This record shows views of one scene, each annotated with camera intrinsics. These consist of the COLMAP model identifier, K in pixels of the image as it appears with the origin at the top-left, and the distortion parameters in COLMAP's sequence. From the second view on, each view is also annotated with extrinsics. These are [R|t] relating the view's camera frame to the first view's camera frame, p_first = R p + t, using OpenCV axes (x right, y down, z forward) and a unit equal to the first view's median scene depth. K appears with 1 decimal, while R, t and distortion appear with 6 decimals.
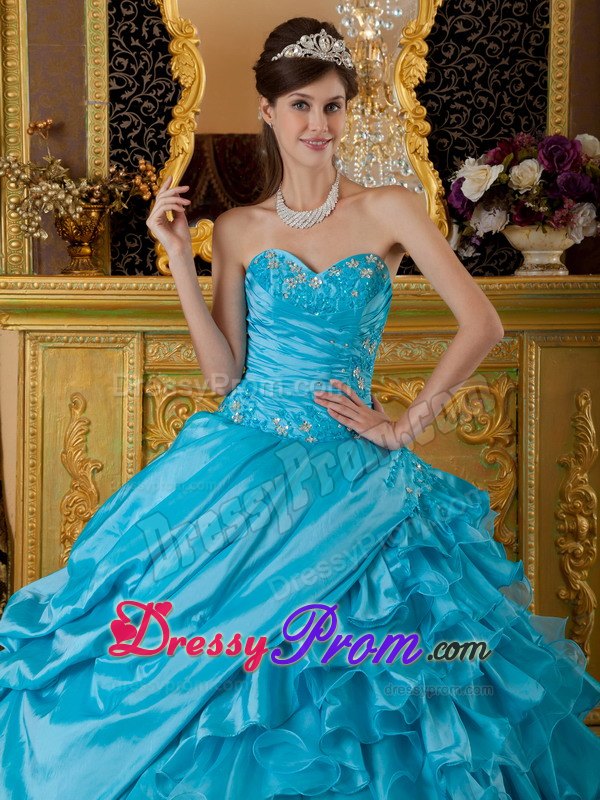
lens RADIAL K [[1433.5, 0, 302.5], [0, 1433.5, 354.4], [0, 0, 1]] dist [0.210183, 0.018645]
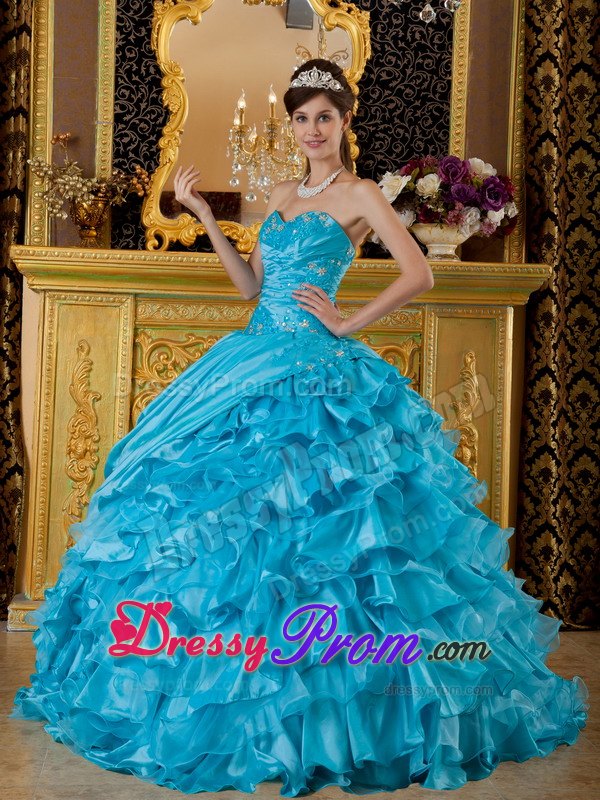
lens RADIAL K [[1473.3, 0, 299.8], [0, 1473.3, 361.3], [0, 0, 1]] dist [0.198494, 0.022643]
pose [[0.999266, 0.028993, 0.025022, 0.006512], [-0.027564, 0.998070, -0.055651, 0.110491], [-0.026587, 0.054921, 0.998137, -0.328199]]
